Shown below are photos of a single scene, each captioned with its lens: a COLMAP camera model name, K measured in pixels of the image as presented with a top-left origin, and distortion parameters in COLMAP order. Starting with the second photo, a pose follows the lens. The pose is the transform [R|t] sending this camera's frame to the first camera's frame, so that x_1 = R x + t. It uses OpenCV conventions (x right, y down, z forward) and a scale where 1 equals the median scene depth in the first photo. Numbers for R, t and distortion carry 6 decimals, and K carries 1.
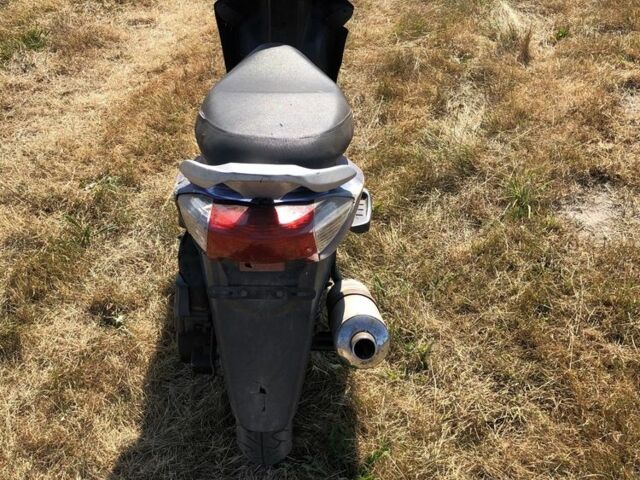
lens RADIAL K [[661.5, 0, 320.0], [0, 661.5, 240.0], [0, 0, 1]] dist [0.054006, -0.022450]
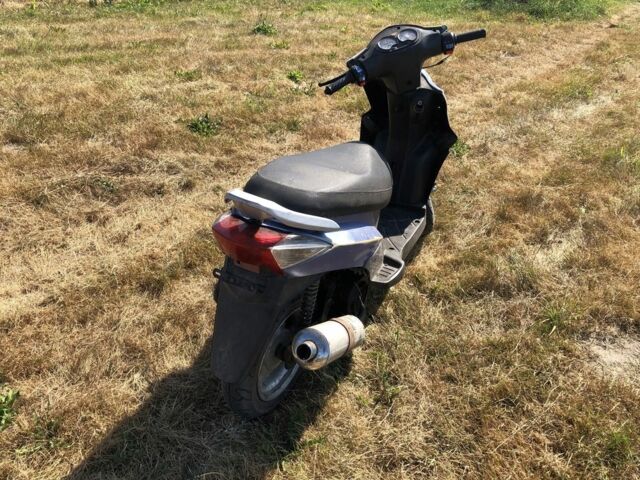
lens RADIAL K [[501.2, 0, 320.0], [0, 501.2, 240.0], [0, 0, 1]] dist [0.032728, -0.001015]
pose [[0.884624, 0.289499, -0.365555, 0.242926], [-0.334575, 0.940116, -0.065133, 0.002594], [0.324808, 0.179924, 0.928508, 0.002895]]
